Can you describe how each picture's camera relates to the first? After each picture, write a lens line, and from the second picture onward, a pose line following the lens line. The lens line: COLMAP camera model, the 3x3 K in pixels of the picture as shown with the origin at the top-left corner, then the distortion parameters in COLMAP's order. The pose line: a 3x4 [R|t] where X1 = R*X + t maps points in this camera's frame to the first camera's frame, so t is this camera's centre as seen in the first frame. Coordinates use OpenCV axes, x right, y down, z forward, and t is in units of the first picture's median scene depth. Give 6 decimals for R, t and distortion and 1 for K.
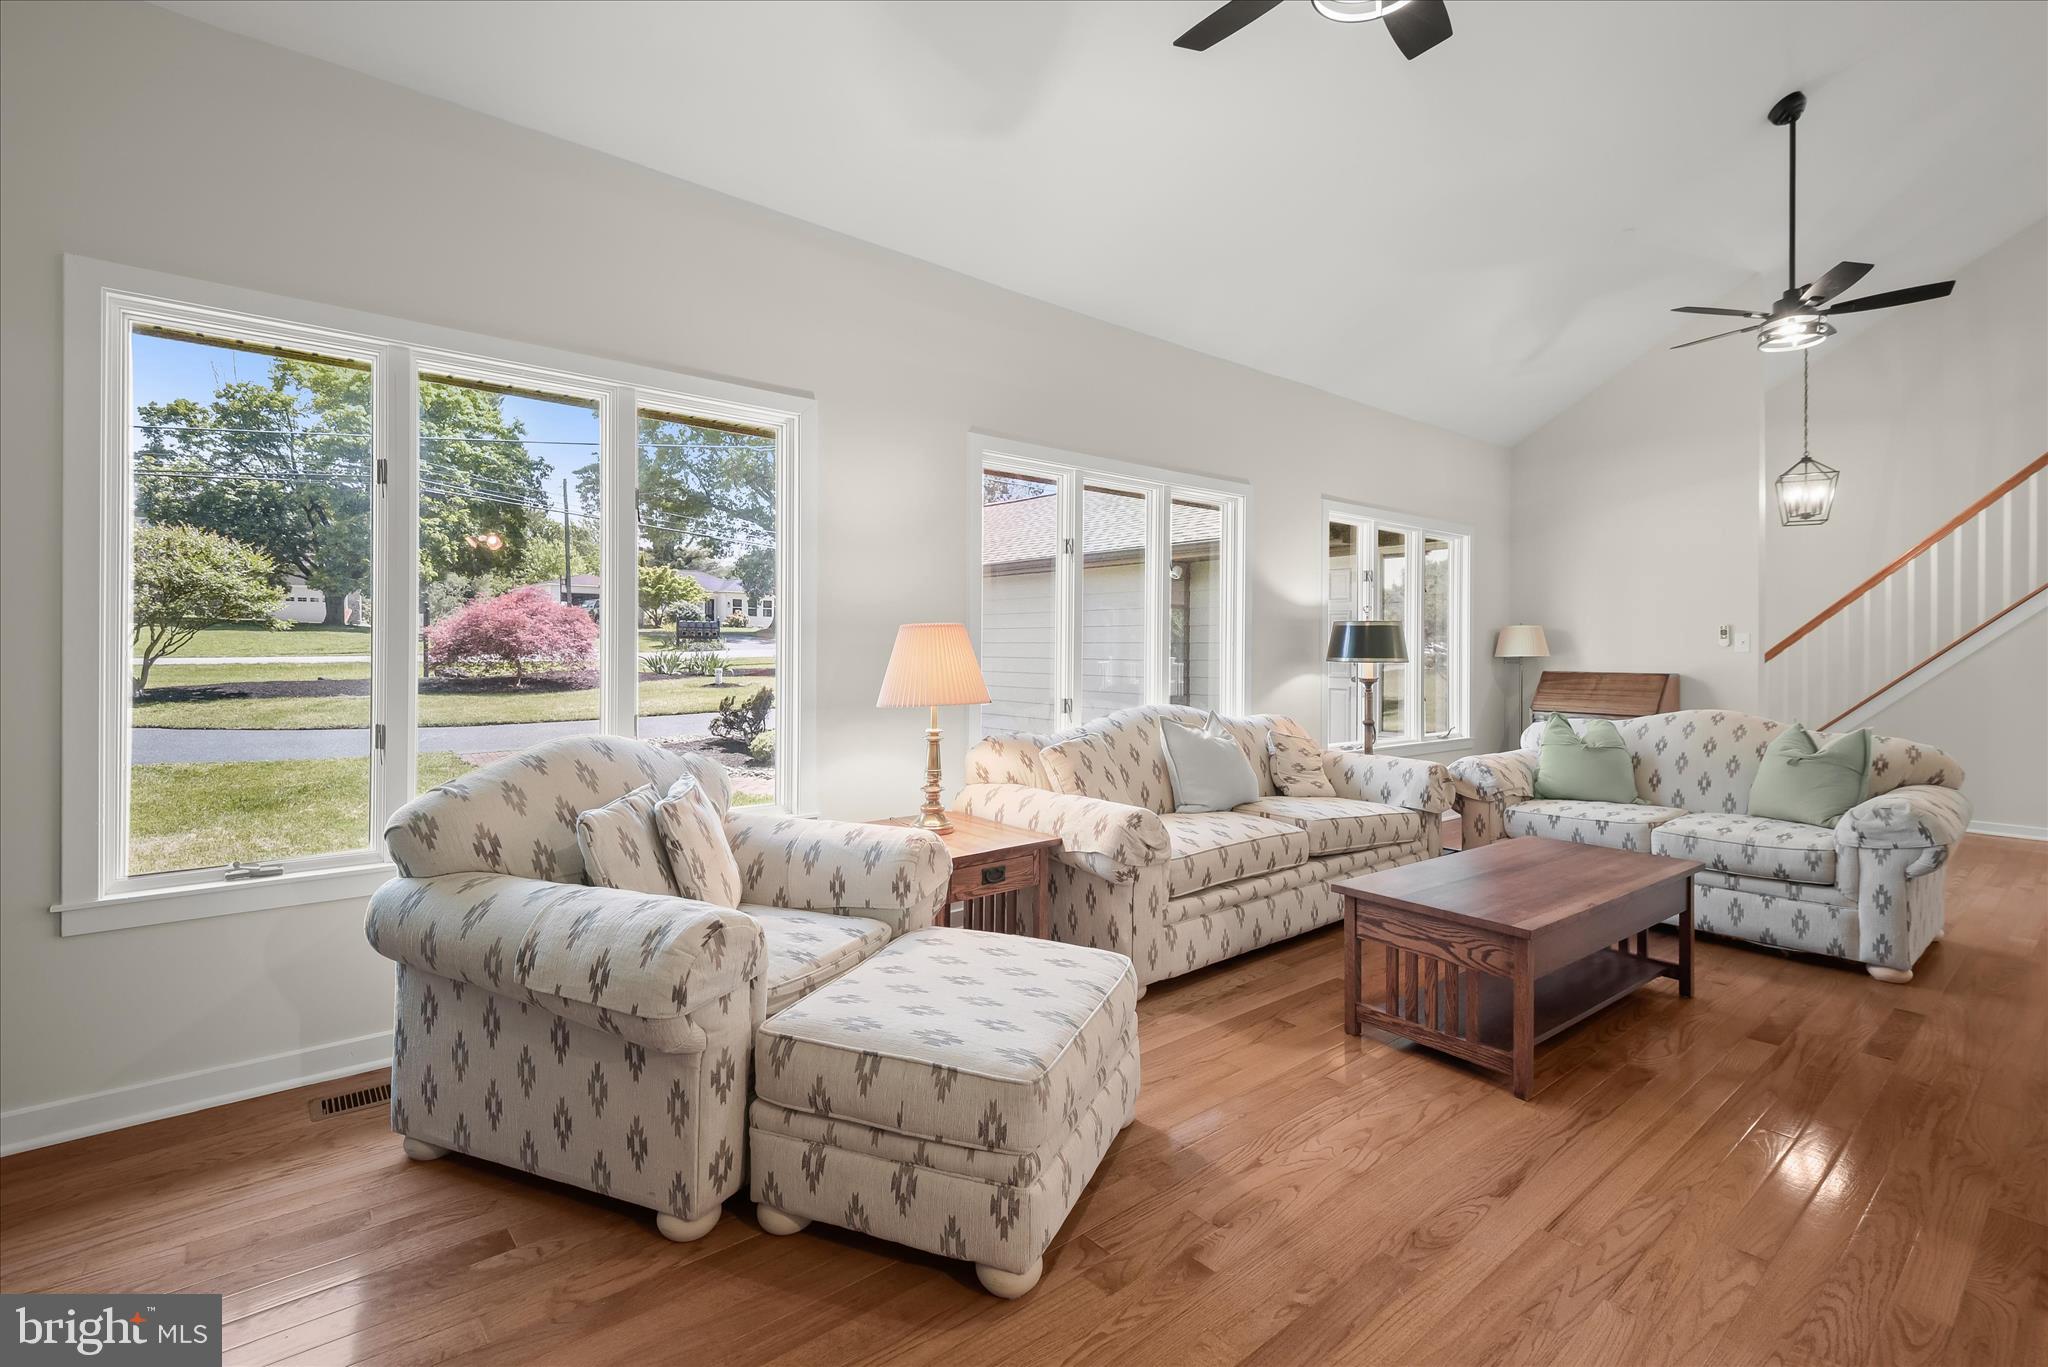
lens RADIAL K [[938.2, 0, 1047.2], [0, 938.2, 648.3], [0, 0, 1]] dist [0.011481, -0.001336]
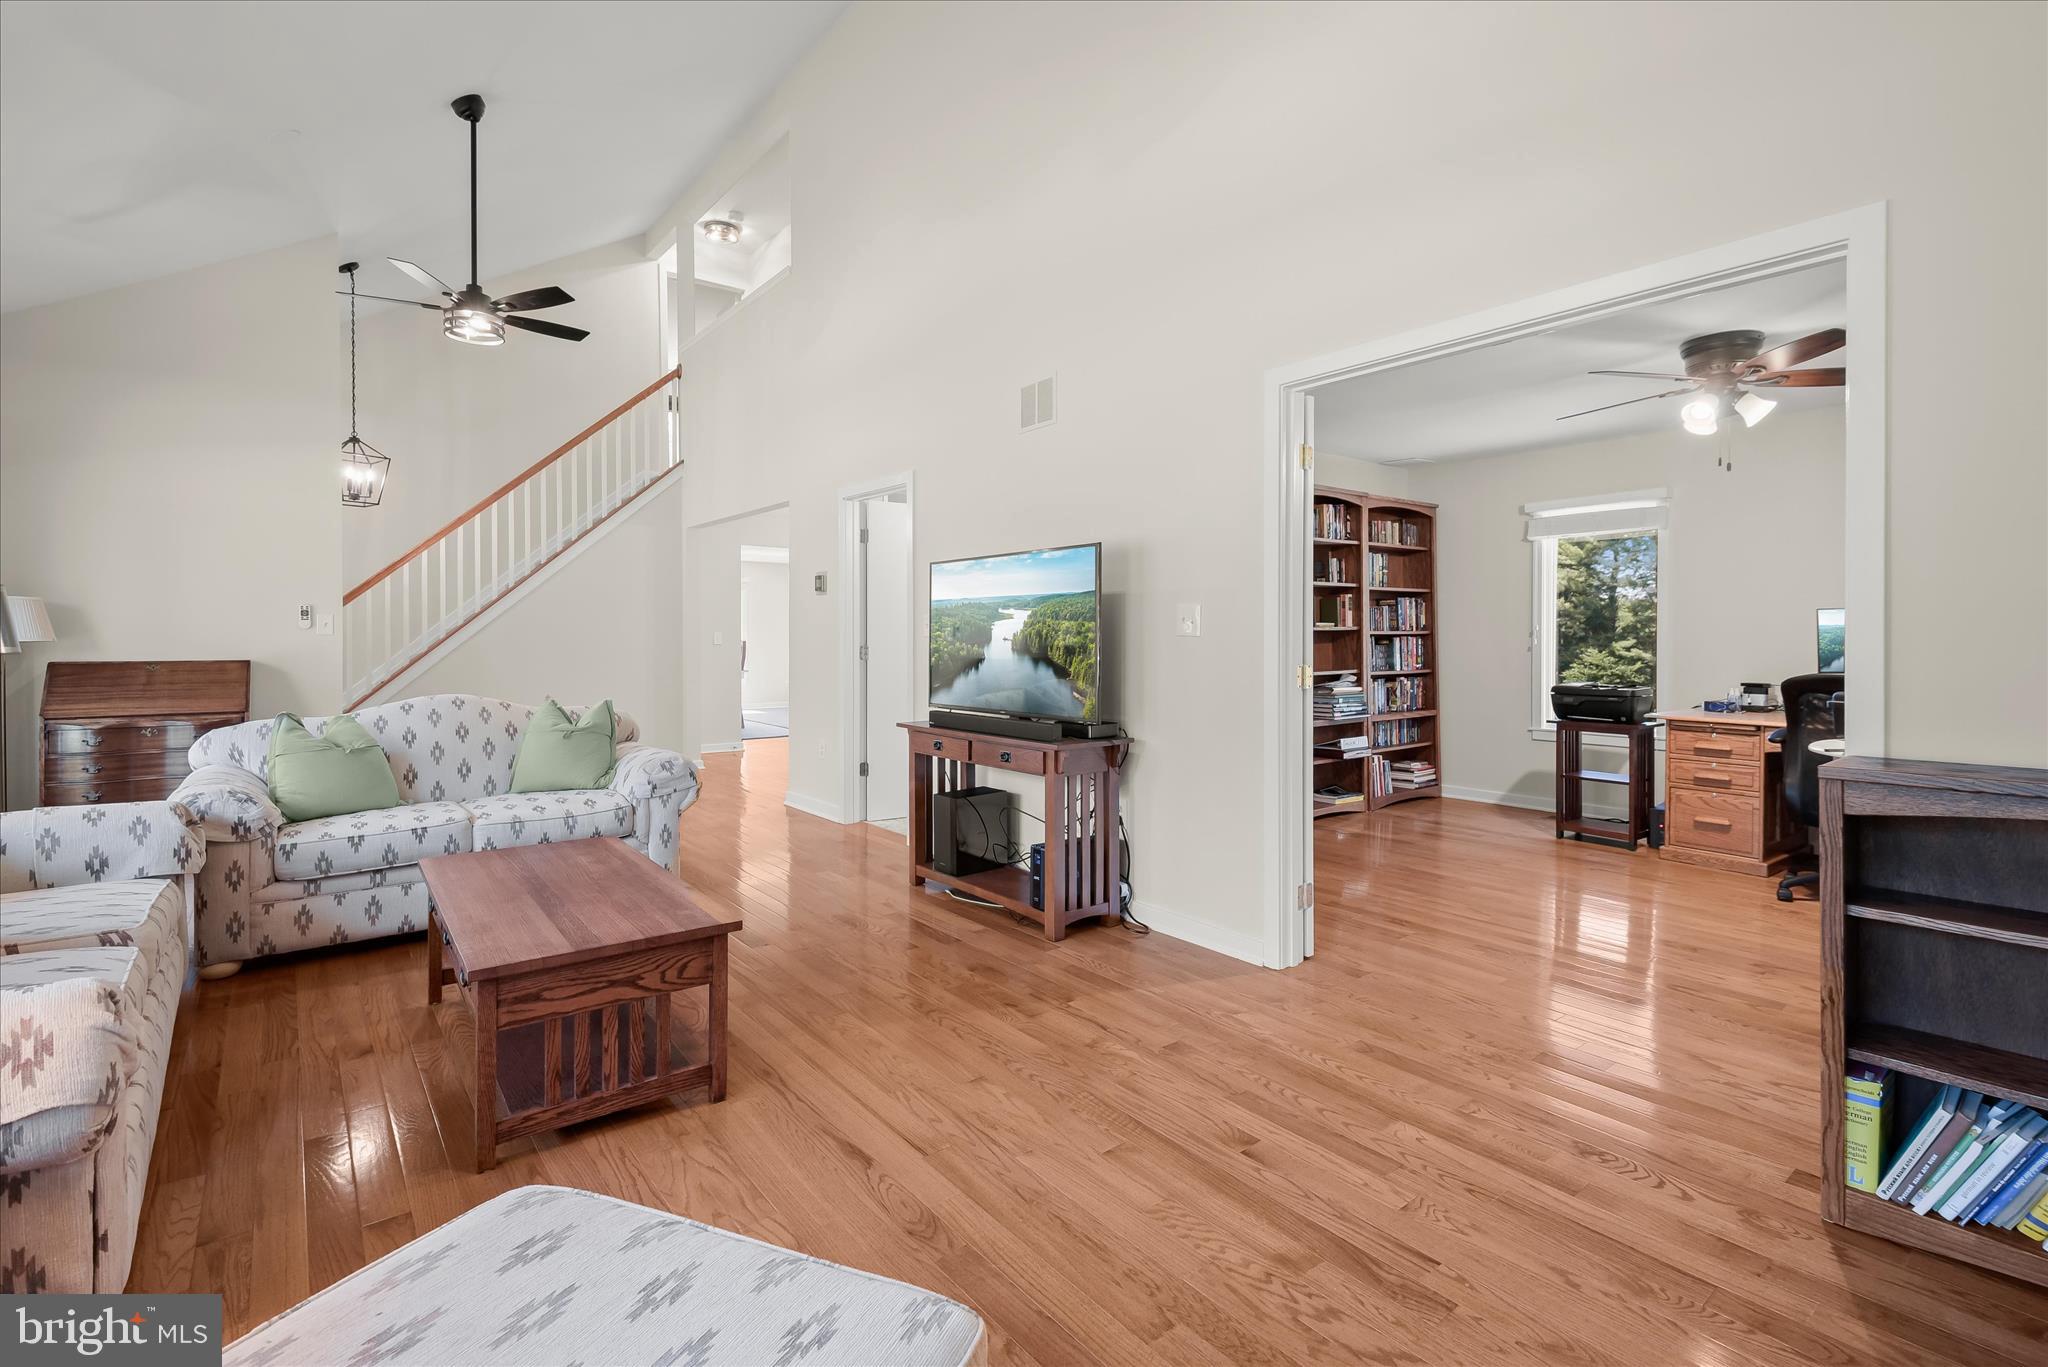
lens RADIAL K [[938.2, 0, 1047.6], [0, 938.2, 643.5], [0, 0, 1]] dist [0.011481, -0.001336]
pose [[0.022310, -0.012465, 0.999673, -0.263980], [-0.002767, 0.999918, 0.012530, -0.001170], [-0.999747, -0.003046, 0.022274, 0.384981]]
